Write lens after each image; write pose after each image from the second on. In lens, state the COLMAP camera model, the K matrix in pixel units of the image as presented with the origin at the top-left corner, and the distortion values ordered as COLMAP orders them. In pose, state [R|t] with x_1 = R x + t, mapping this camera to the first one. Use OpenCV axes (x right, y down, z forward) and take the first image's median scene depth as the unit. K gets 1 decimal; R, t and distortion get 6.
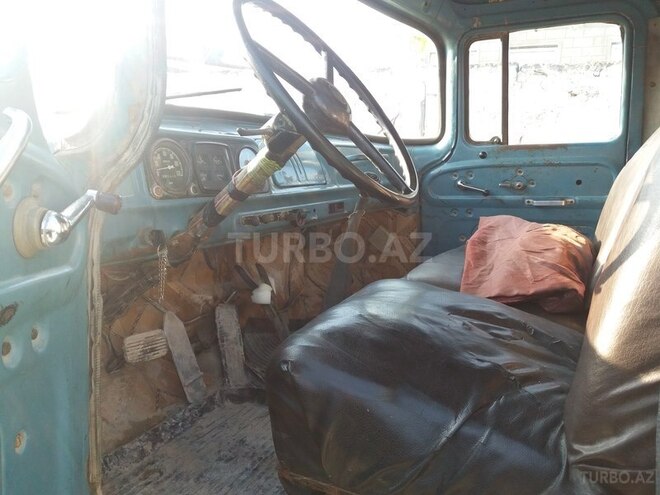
lens RADIAL K [[533.6, 0, 330.0], [0, 533.6, 247.5], [0, 0, 1]] dist [0.105026, -0.203482]
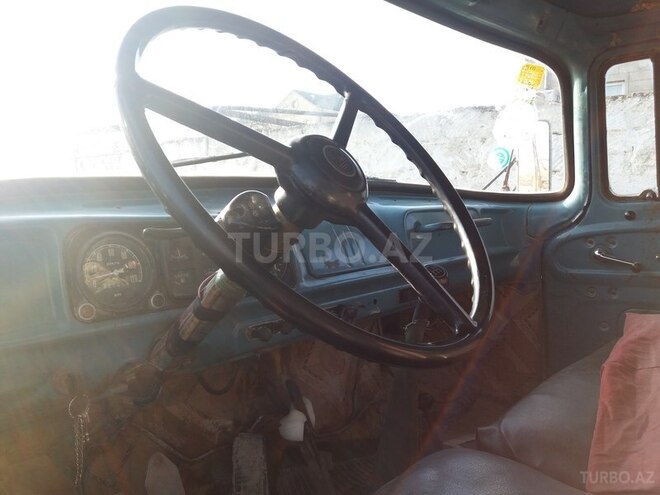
lens RADIAL K [[533.6, 0, 330.0], [0, 533.6, 247.5], [0, 0, 1]] dist [0.105026, -0.203482]
pose [[0.970605, -0.004014, -0.240643, 0.094242], [-0.015162, 0.996855, -0.077782, -0.093409], [0.240199, 0.079144, 0.967492, 0.286702]]
